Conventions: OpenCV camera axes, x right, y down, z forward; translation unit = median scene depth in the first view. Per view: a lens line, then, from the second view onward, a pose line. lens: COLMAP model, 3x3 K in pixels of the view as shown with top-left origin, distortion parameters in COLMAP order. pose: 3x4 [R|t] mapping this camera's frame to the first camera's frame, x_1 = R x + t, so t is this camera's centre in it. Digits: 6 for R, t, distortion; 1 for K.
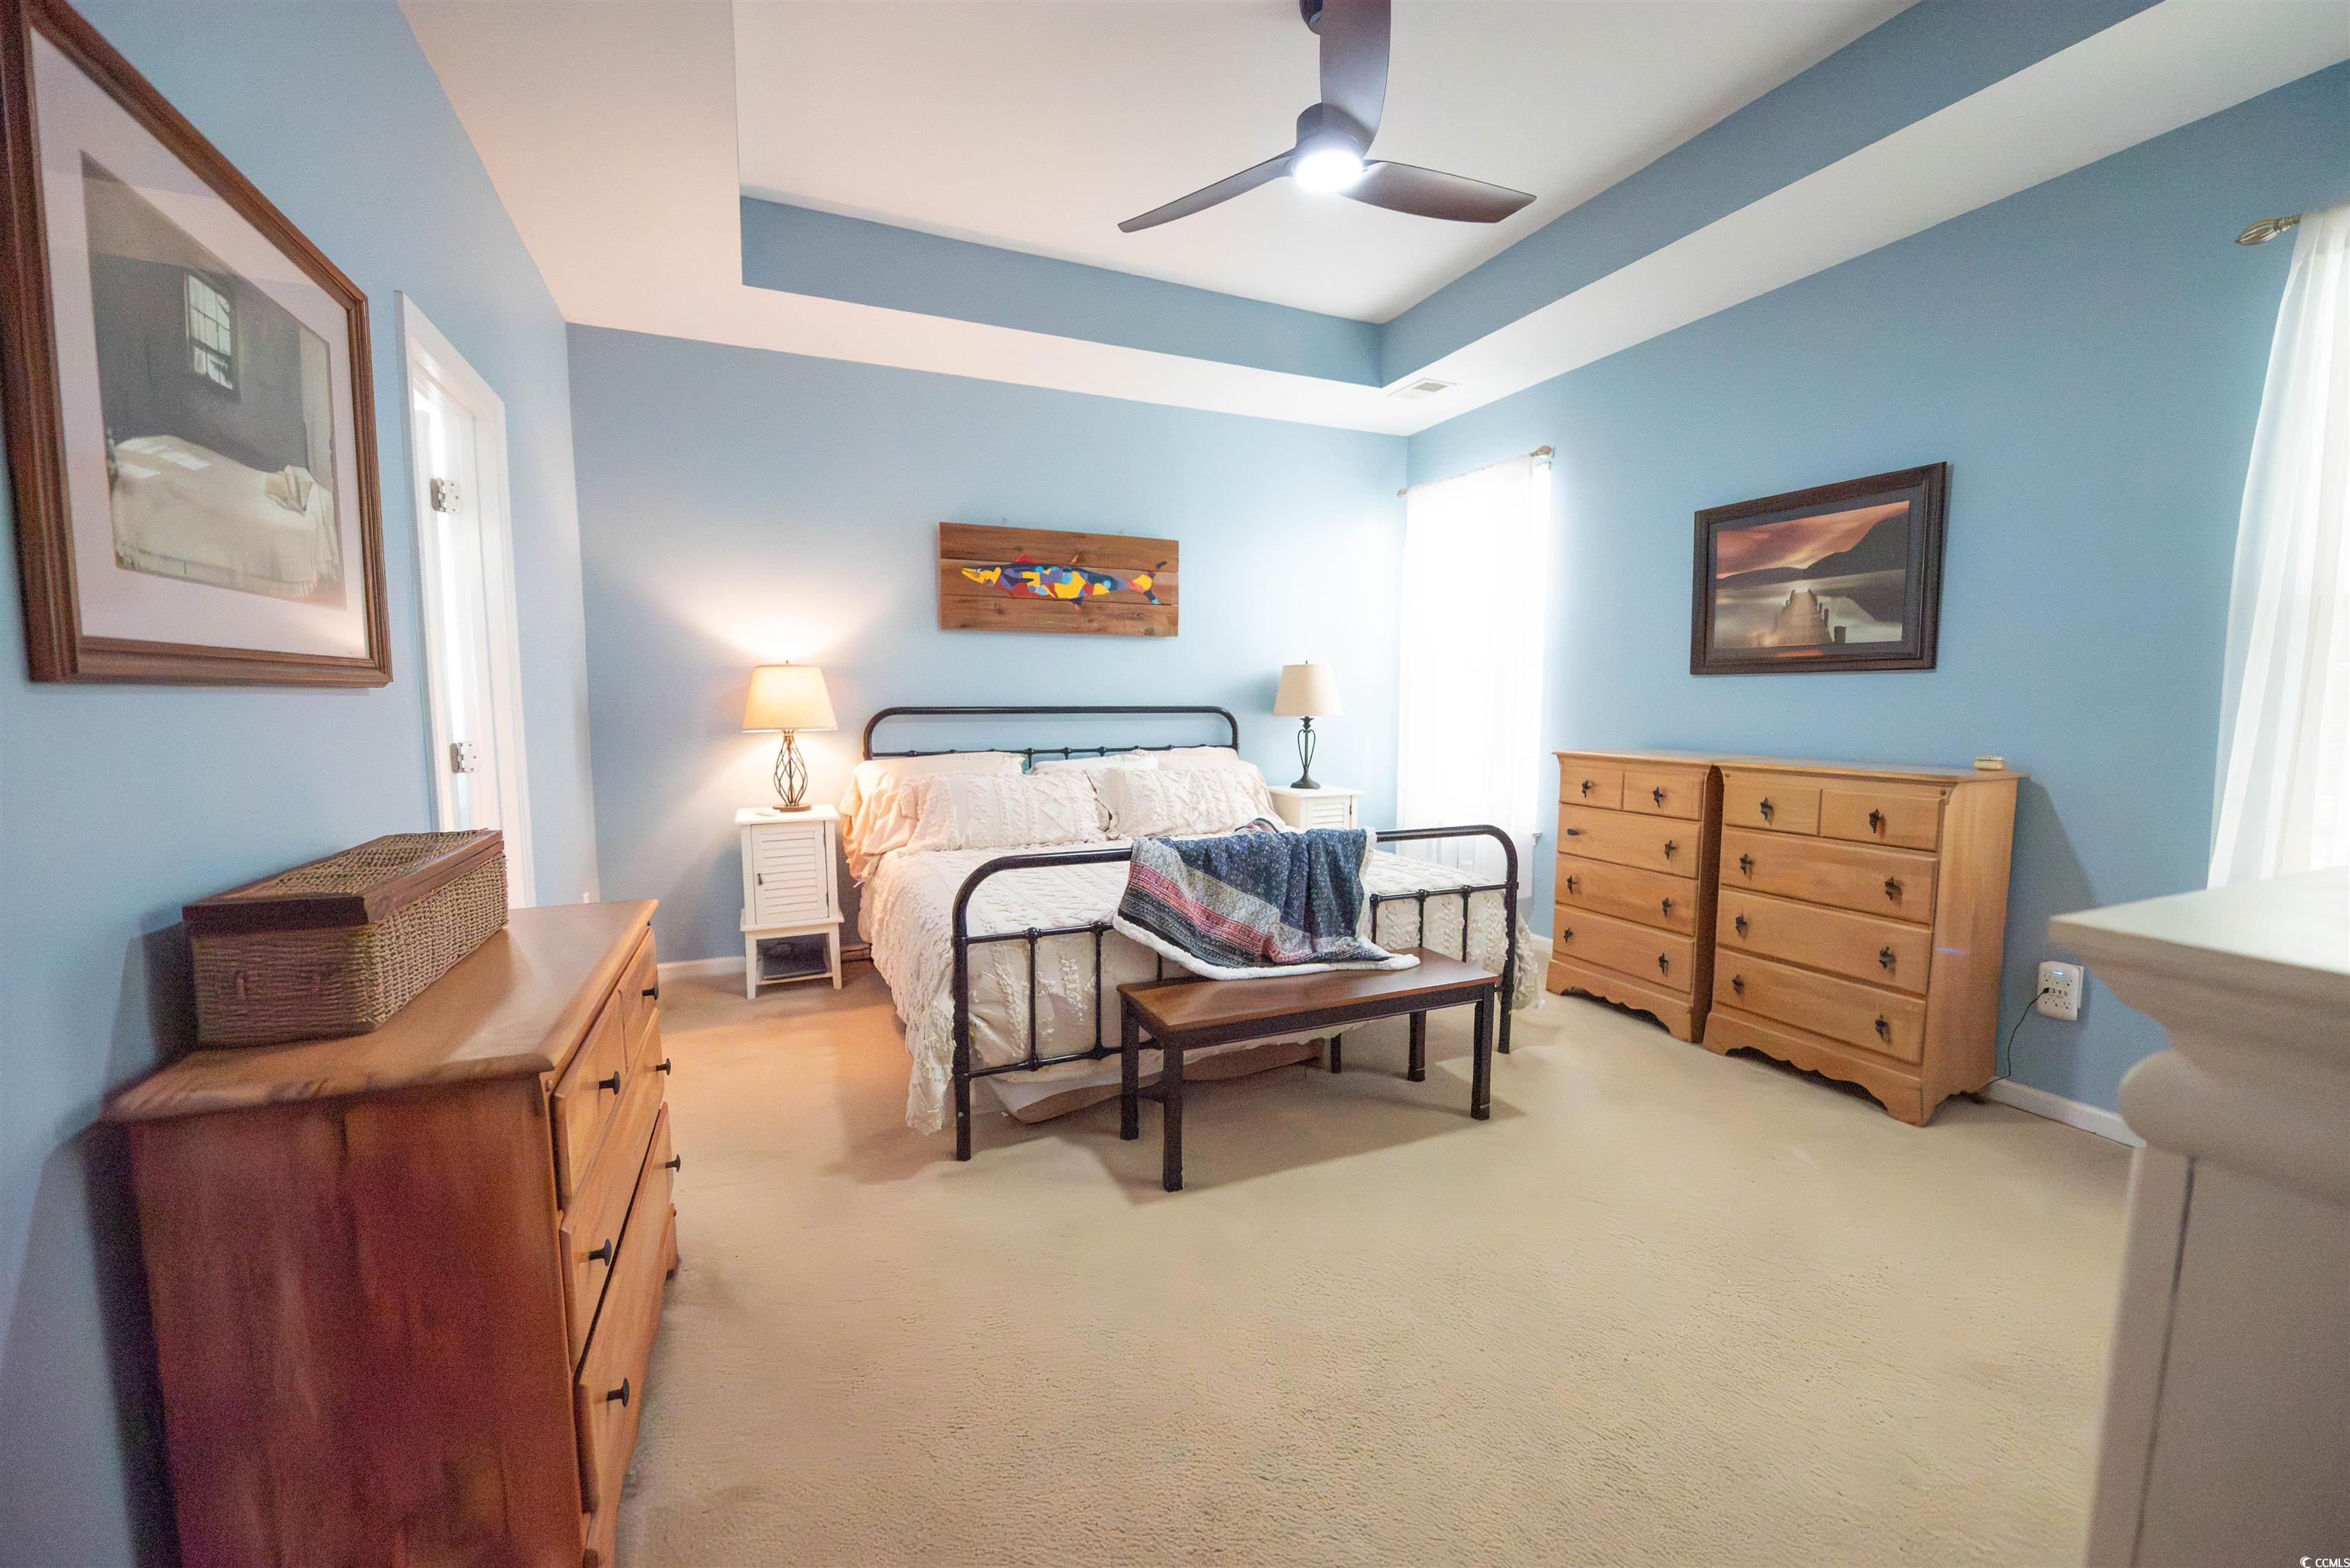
lens RADIAL K [[935.0, 0, 1181.3], [0, 935.0, 789.5], [0, 0, 1]] dist [0.000600, 0.000150]
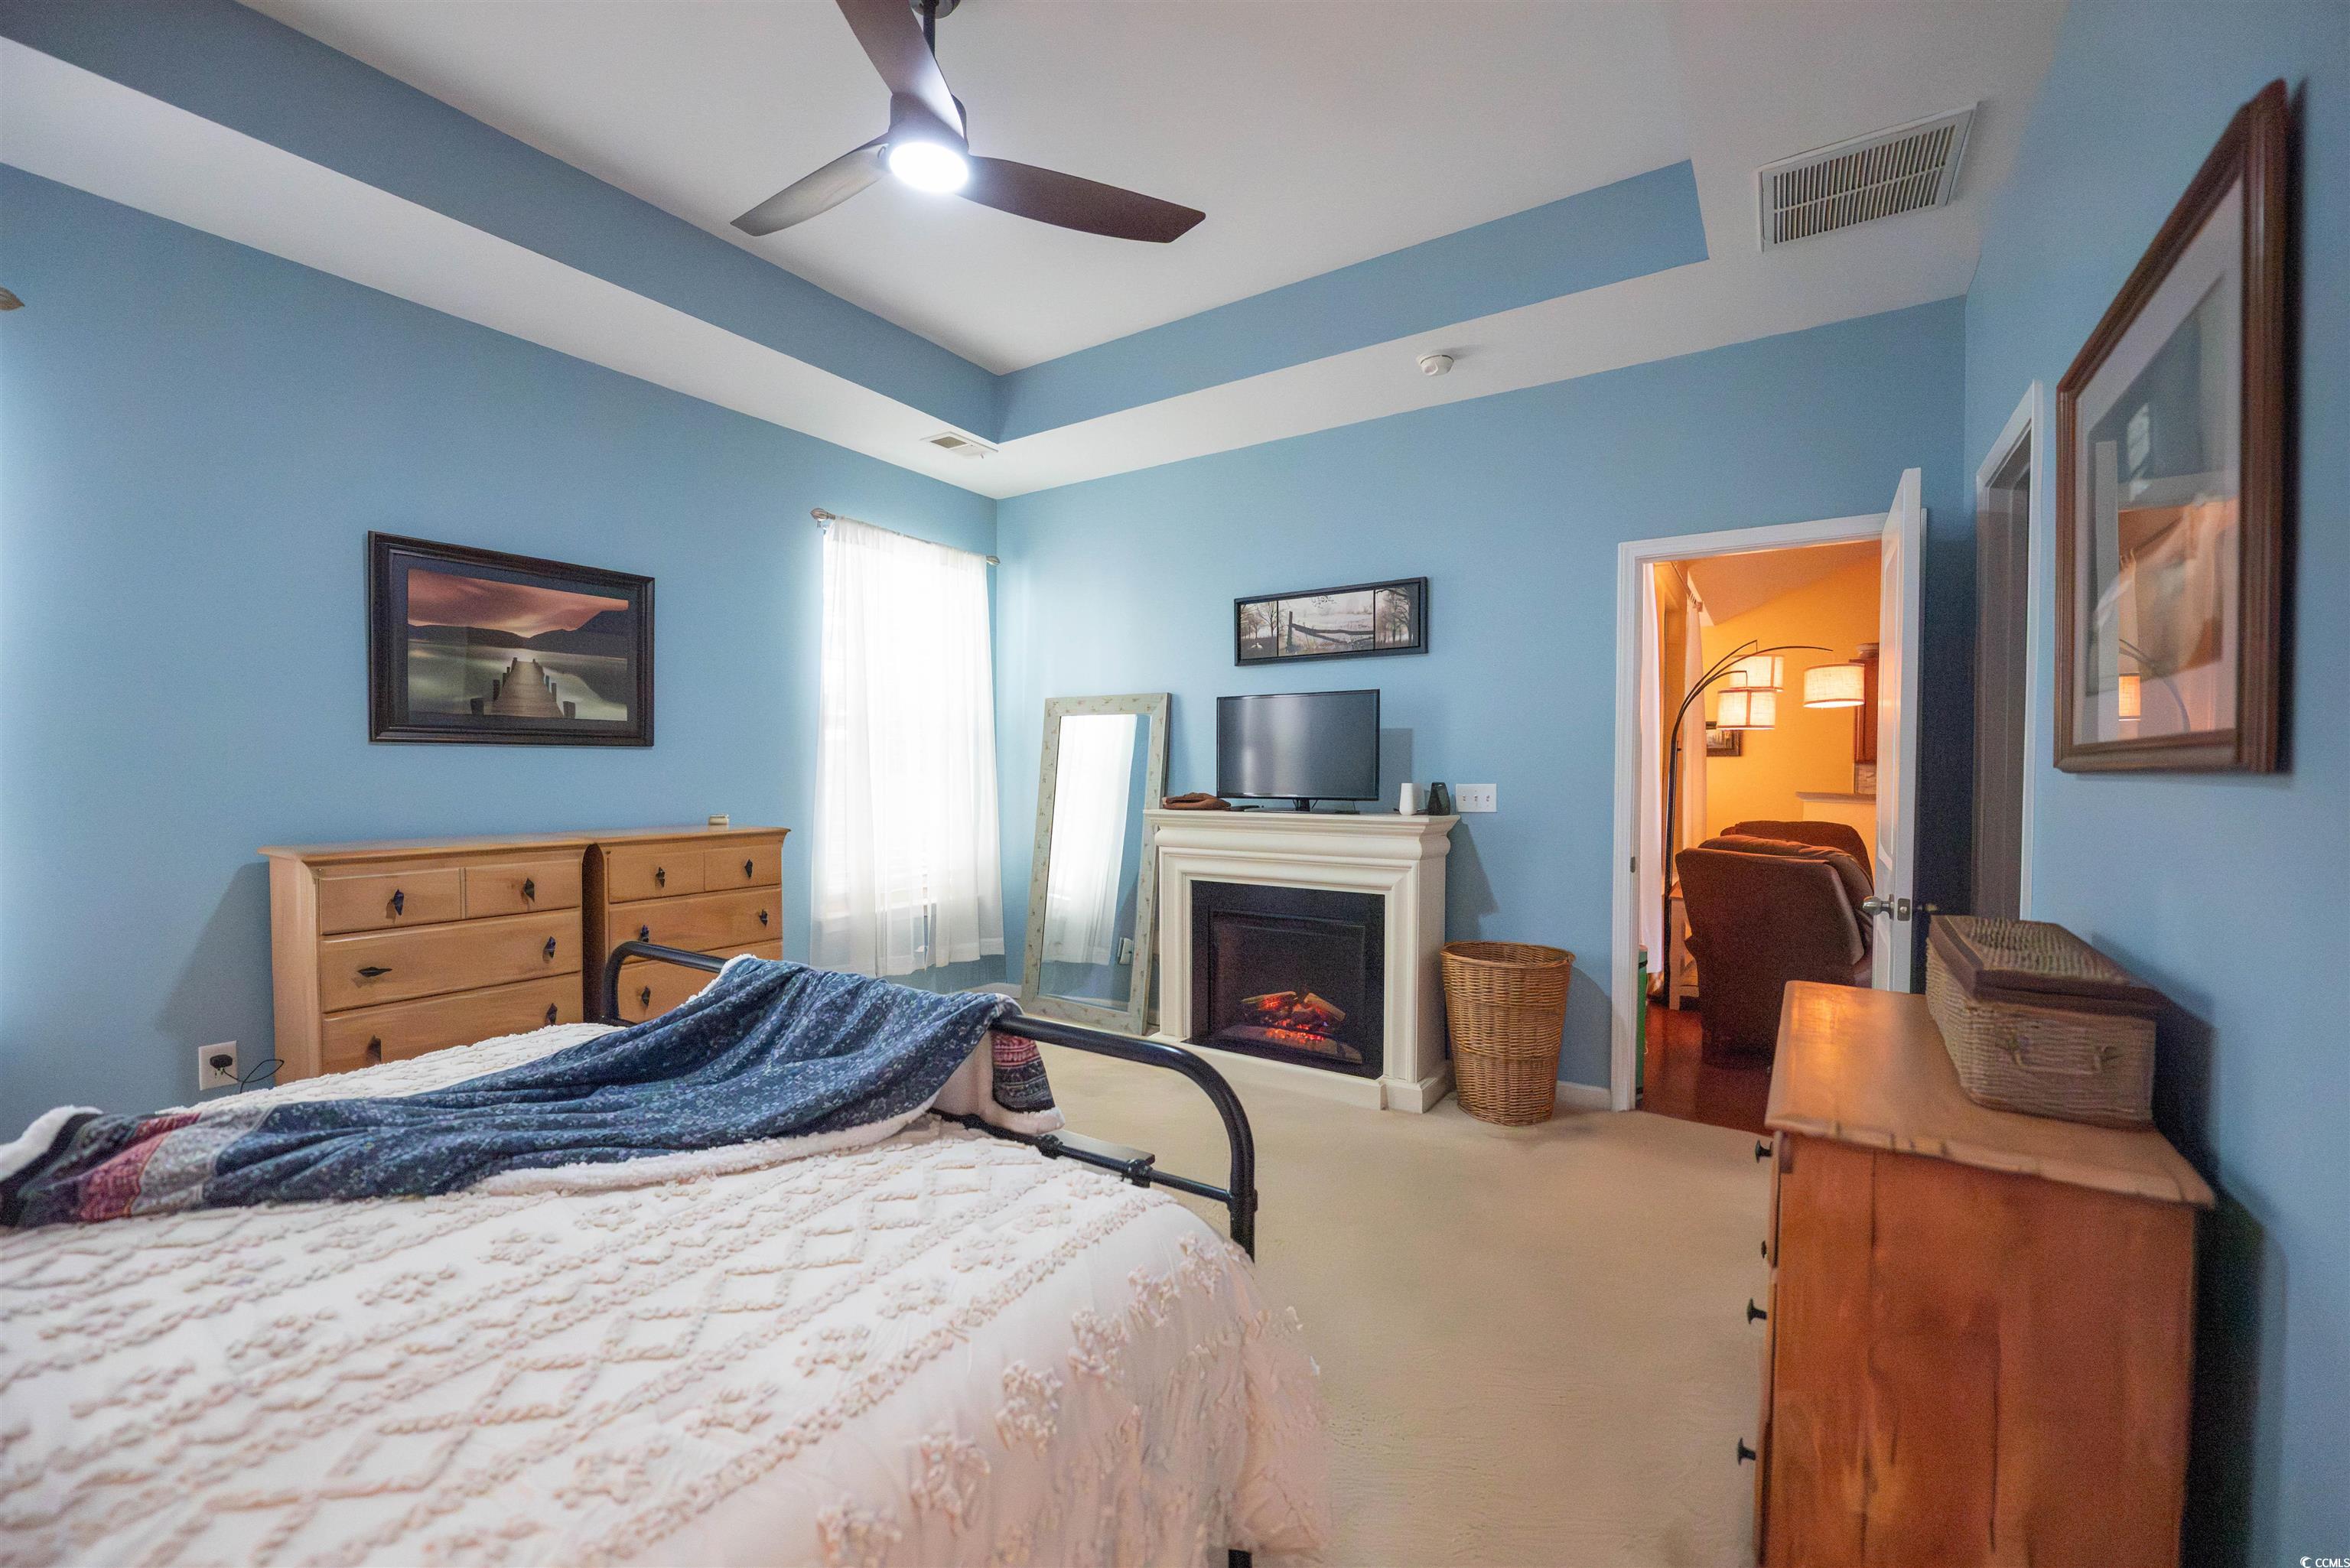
lens RADIAL K [[935.0, 0, 1179.2], [0, 935.0, 774.3], [0, 0, 1]] dist [0.000600, 0.000150]
pose [[-0.544920, -0.009804, 0.838431, -0.524979], [0.081787, 0.994542, 0.064785, -0.106045], [-0.834490, 0.103875, -0.541144, 1.000239]]
